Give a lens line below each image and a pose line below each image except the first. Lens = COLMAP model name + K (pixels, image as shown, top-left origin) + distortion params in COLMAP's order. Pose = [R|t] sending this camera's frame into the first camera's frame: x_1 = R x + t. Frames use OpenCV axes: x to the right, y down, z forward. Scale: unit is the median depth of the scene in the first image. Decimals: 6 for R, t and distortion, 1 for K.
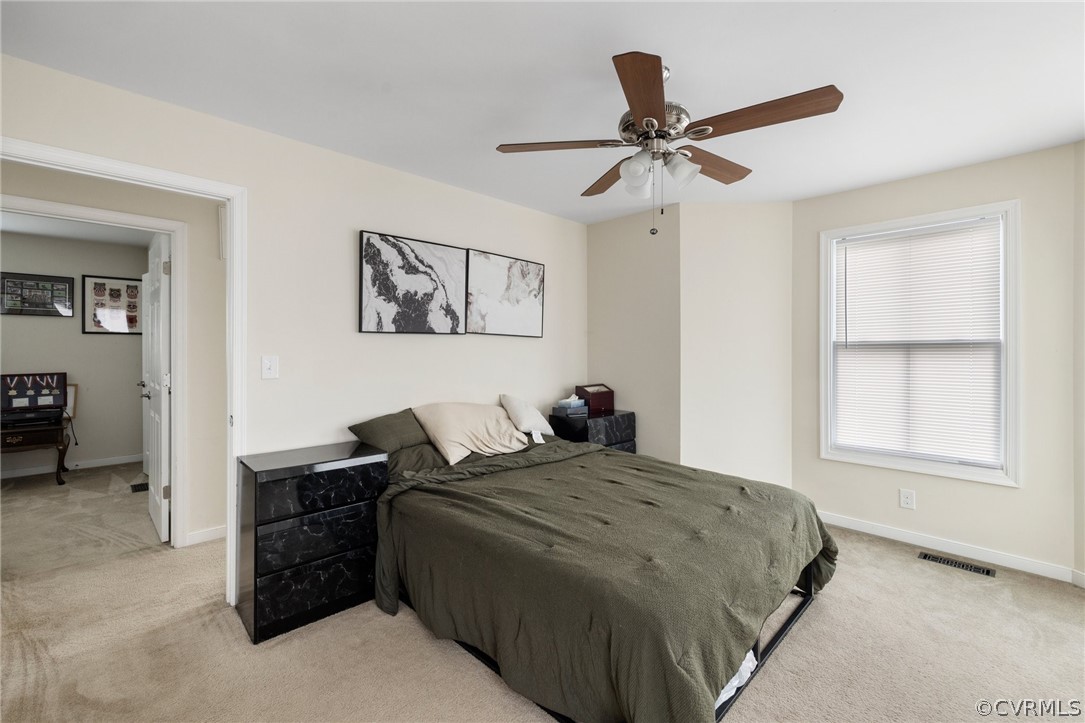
lens RADIAL K [[452.5, 0, 540.6], [0, 452.5, 348.8], [0, 0, 1]] dist [0.001028, 0.000033]
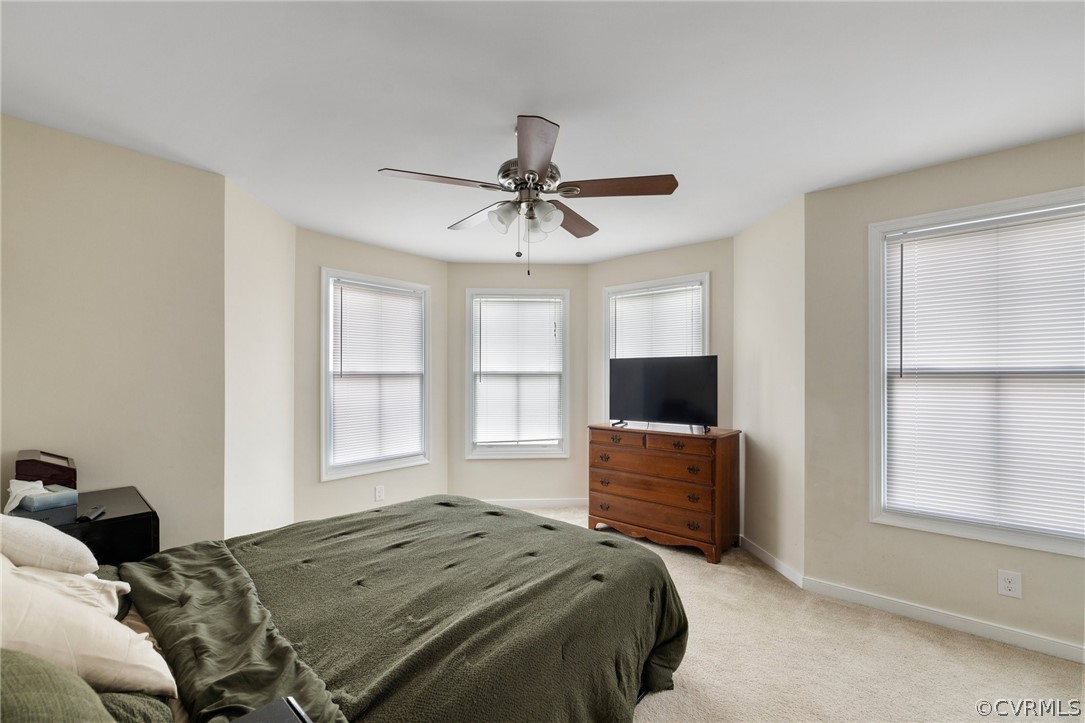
lens RADIAL K [[452.5, 0, 540.6], [0, 452.5, 348.8], [0, 0, 1]] dist [0.001028, 0.000033]
pose [[-0.070668, 0.061609, 0.995595, -1.894332], [0.003841, 0.998100, -0.061491, 0.001102], [-0.997492, -0.000521, -0.070771, 2.299106]]
